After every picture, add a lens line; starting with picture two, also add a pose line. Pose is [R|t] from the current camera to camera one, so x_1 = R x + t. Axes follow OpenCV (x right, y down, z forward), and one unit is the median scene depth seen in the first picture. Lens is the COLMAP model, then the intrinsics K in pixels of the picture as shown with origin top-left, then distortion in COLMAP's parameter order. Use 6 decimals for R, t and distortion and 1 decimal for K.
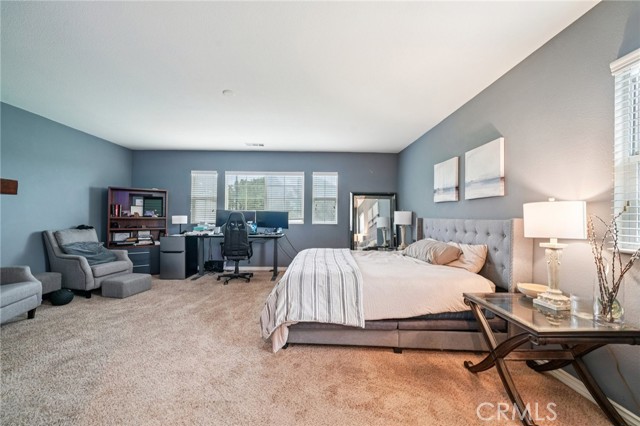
lens RADIAL K [[244.0, 0, 319.8], [0, 244.0, 213.8], [0, 0, 1]] dist [0.003086, 0.000194]
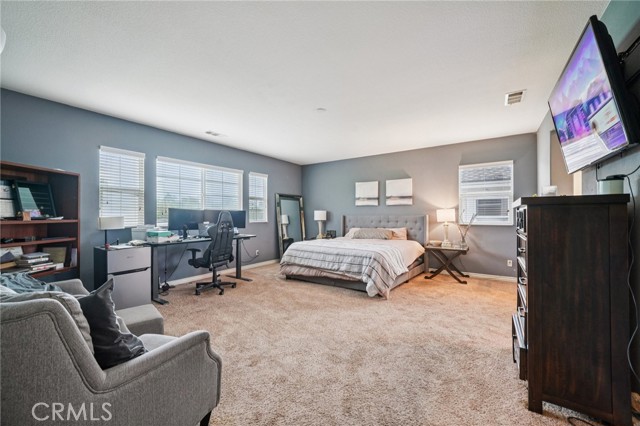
lens RADIAL K [[241.9, 0, 321.1], [0, 241.9, 212.6], [0, 0, 1]] dist [-0.001983, -0.000053]
pose [[0.589948, -0.004486, 0.807429, -1.106586], [-0.000599, 0.999982, 0.005994, -0.010485], [-0.807441, -0.004020, 0.589934, 0.263660]]
